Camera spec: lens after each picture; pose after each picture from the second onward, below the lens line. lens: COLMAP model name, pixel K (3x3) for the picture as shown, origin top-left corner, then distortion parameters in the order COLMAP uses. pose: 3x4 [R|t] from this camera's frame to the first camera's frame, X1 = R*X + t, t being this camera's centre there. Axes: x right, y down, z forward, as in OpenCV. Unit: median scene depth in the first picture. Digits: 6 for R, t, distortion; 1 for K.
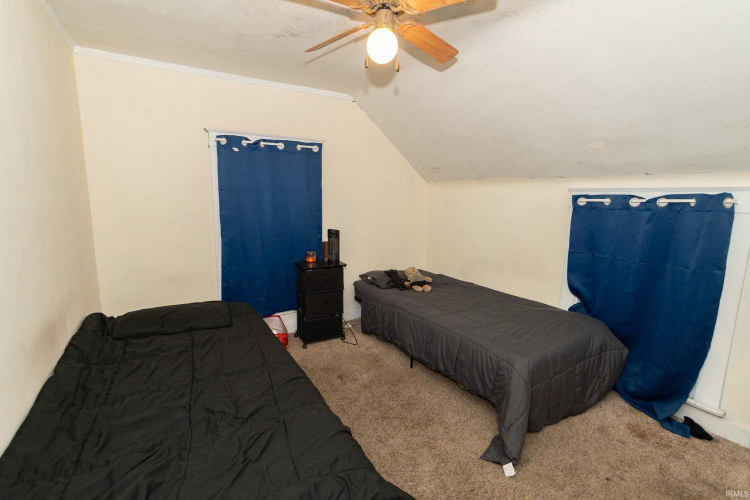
lens RADIAL K [[328.0, 0, 371.6], [0, 328.0, 245.4], [0, 0, 1]] dist [-0.001691, -0.000385]
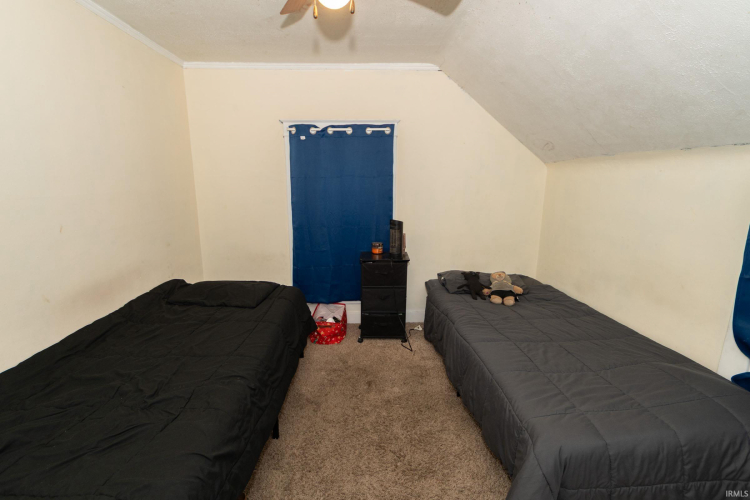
lens RADIAL K [[328.0, 0, 371.6], [0, 328.0, 245.4], [0, 0, 1]] dist [-0.001691, -0.000385]
pose [[0.877355, 0.079804, -0.473159, 0.256302], [-0.062557, 0.996680, 0.052106, -0.021737], [0.475747, -0.016116, 0.879435, 0.175229]]
